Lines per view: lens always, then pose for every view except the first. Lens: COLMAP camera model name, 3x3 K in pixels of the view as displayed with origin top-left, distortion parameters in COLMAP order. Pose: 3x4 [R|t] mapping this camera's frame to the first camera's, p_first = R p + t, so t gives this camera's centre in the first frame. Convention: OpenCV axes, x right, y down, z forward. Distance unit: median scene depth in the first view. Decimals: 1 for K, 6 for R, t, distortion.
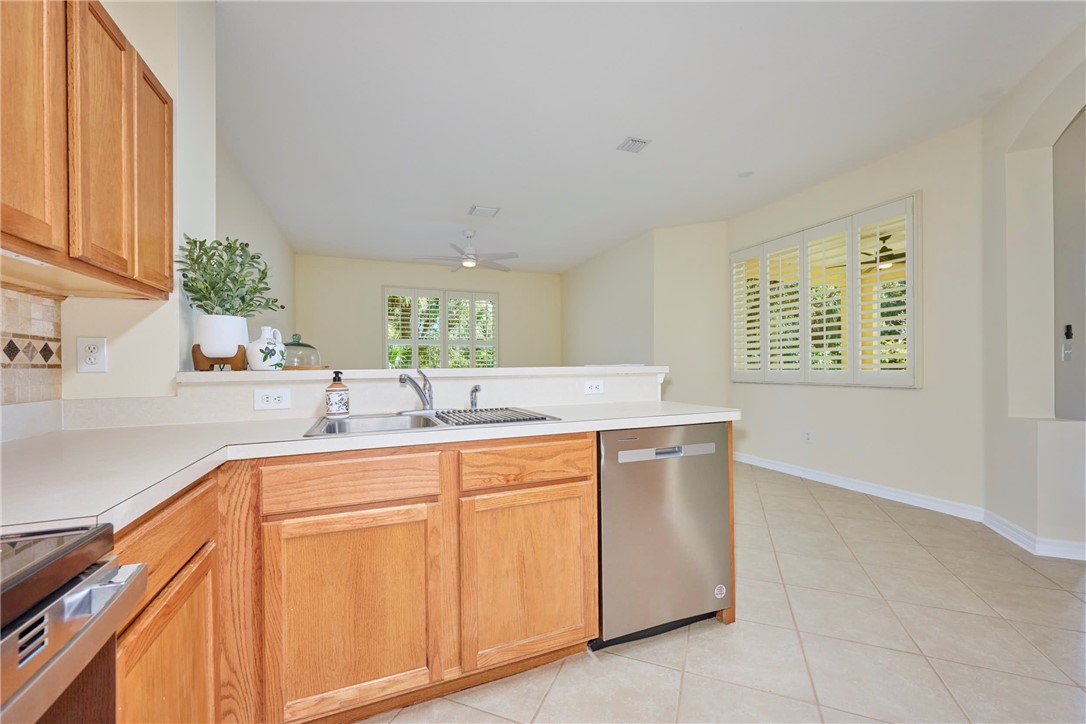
lens RADIAL K [[435.2, 0, 543.5], [0, 435.2, 367.1], [0, 0, 1]] dist [-0.000319, 0.000940]
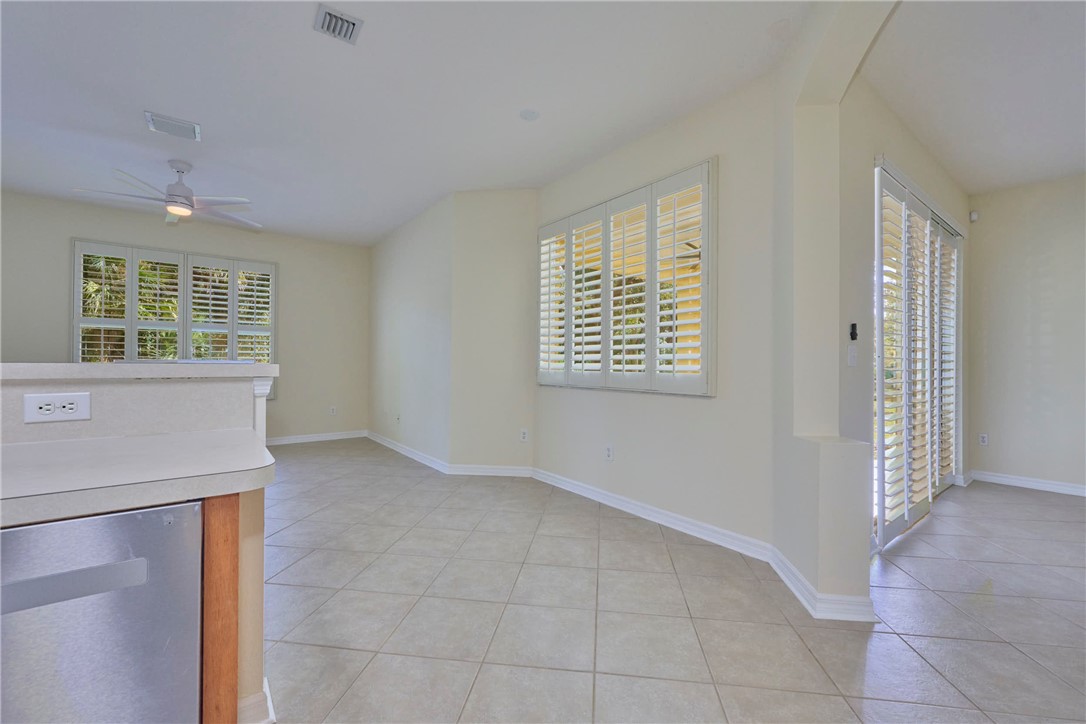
lens RADIAL K [[435.2, 0, 552.0], [0, 435.2, 360.6], [0, 0, 1]] dist [-0.000319, 0.000940]
pose [[0.964945, 0.020442, 0.261655, 0.634643], [-0.018567, 0.999781, -0.009637, -0.010989], [-0.261794, 0.004441, 0.965113, 0.512245]]
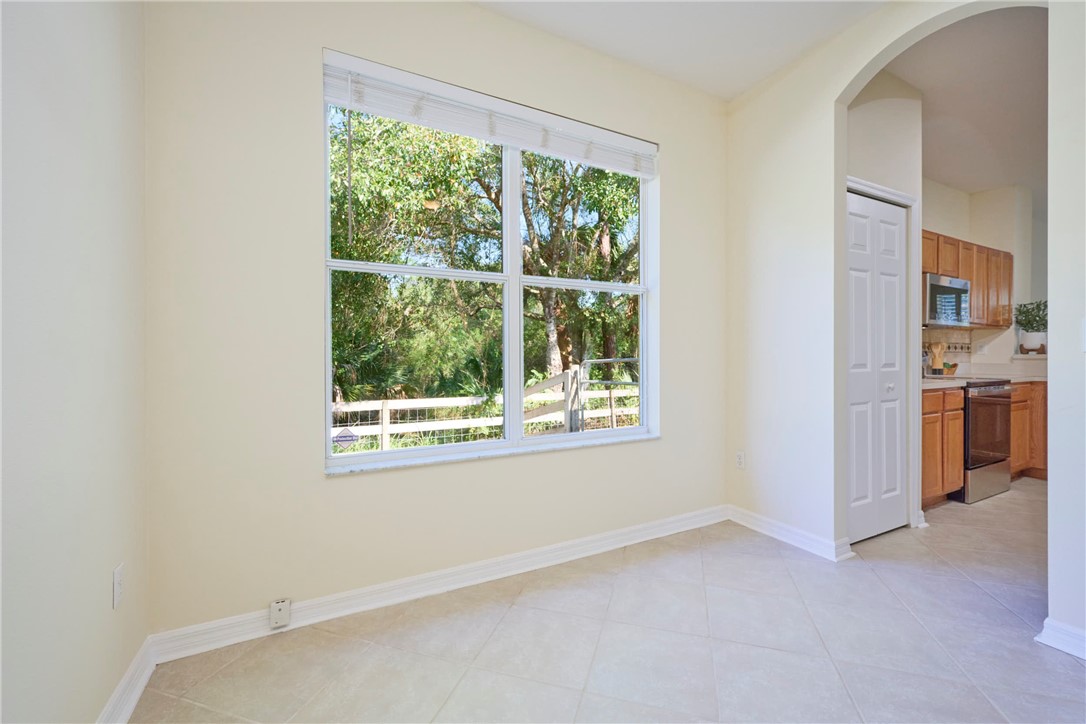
lens RADIAL K [[435.2, 0, 544.3], [0, 435.2, 358.3], [0, 0, 1]] dist [-0.000319, 0.000940]
pose [[0.093772, 0.016723, -0.995453, 1.455547], [0.003345, 0.999848, 0.017112, -0.017679], [0.995588, -0.004934, 0.093702, -1.981127]]
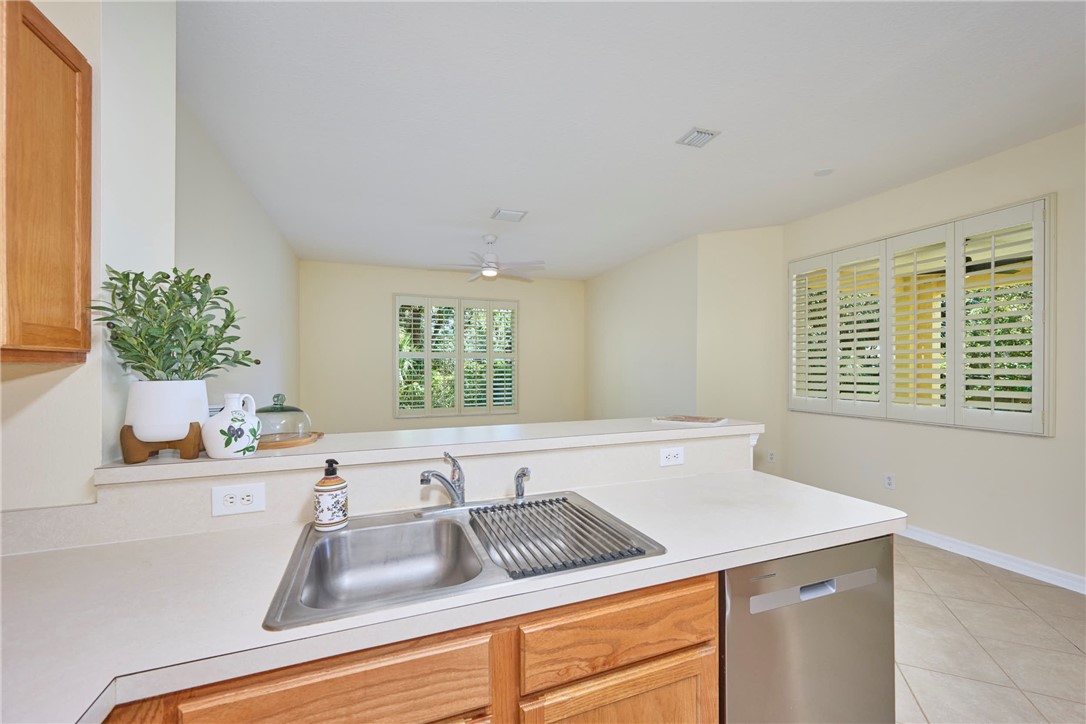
lens RADIAL K [[435.2, 0, 542.4], [0, 435.2, 365.4], [0, 0, 1]] dist [-0.000319, 0.000940]
pose [[0.999733, 0.007664, -0.021809, -0.117660], [-0.007626, 0.999969, 0.001843, -0.140084], [0.021822, -0.001676, 0.999760, 0.300429]]
